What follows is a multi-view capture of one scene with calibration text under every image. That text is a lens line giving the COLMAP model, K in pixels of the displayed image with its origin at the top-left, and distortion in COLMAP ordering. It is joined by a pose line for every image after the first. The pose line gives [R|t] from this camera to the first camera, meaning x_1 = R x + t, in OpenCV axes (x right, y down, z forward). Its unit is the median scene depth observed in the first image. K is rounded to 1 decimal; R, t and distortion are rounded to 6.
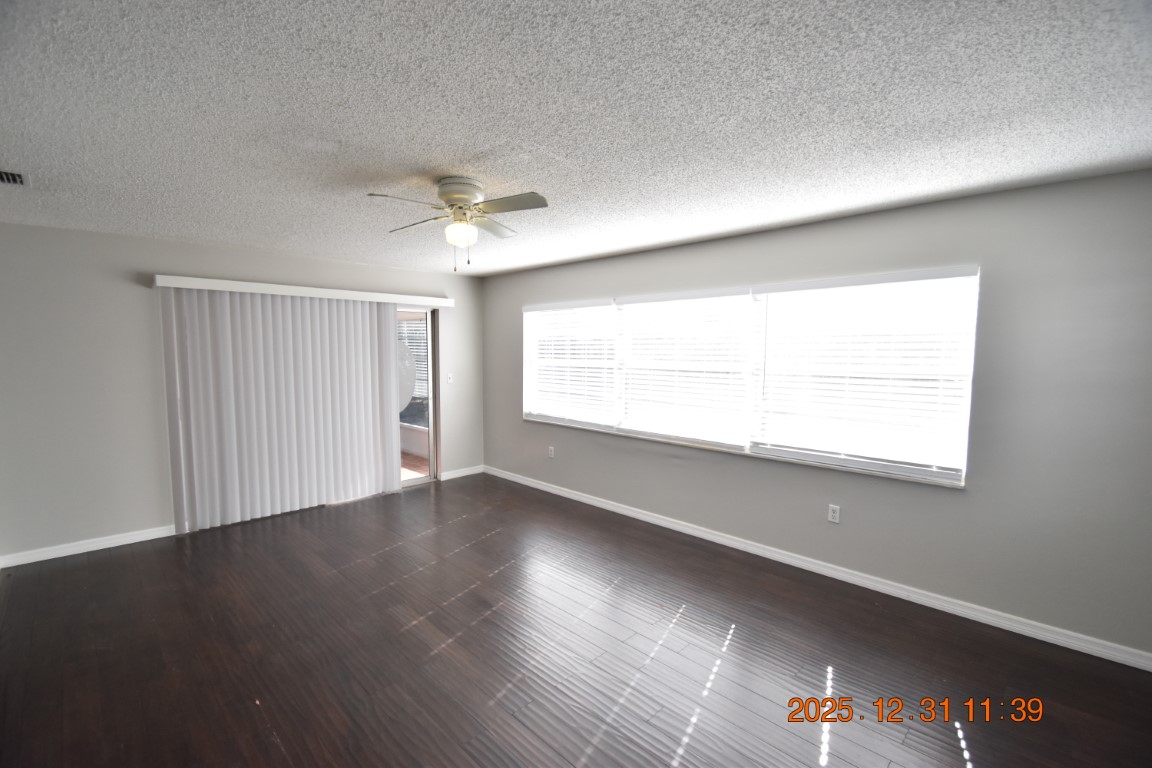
lens RADIAL K [[509.8, 0, 573.0], [0, 509.8, 390.7], [0, 0, 1]] dist [0.000156, -0.000148]
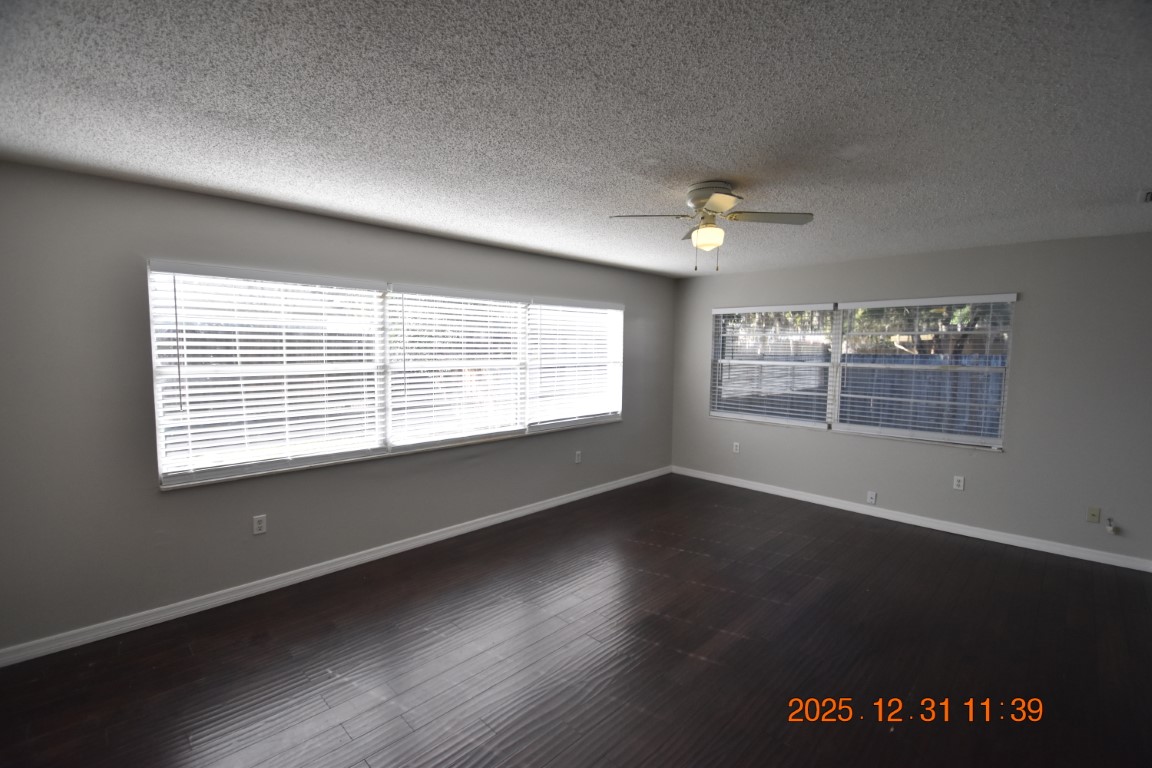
lens RADIAL K [[496.4, 0, 585.2], [0, 496.4, 377.7], [0, 0, 1]] dist [-0.000791, -0.000188]
pose [[-0.016756, -0.057053, 0.998231, -0.742190], [0.076827, 0.995346, 0.058177, -0.061695], [-0.996904, 0.077665, -0.012295, 0.766688]]
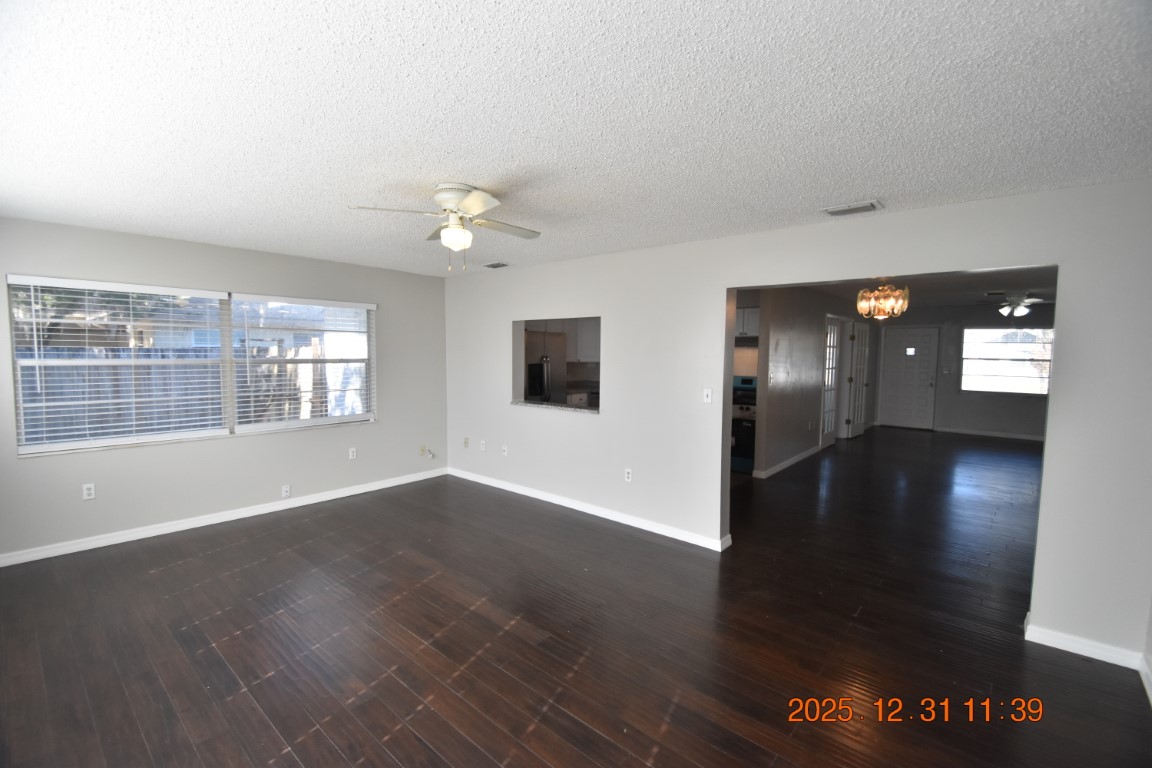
lens RADIAL K [[509.8, 0, 573.0], [0, 509.8, 390.7], [0, 0, 1]] dist [0.000156, -0.000148]
pose [[-0.998153, -0.009211, -0.060053, -0.250847], [-0.018951, 0.986329, 0.163697, -0.107408], [0.057724, 0.164532, -0.984681, 1.266079]]
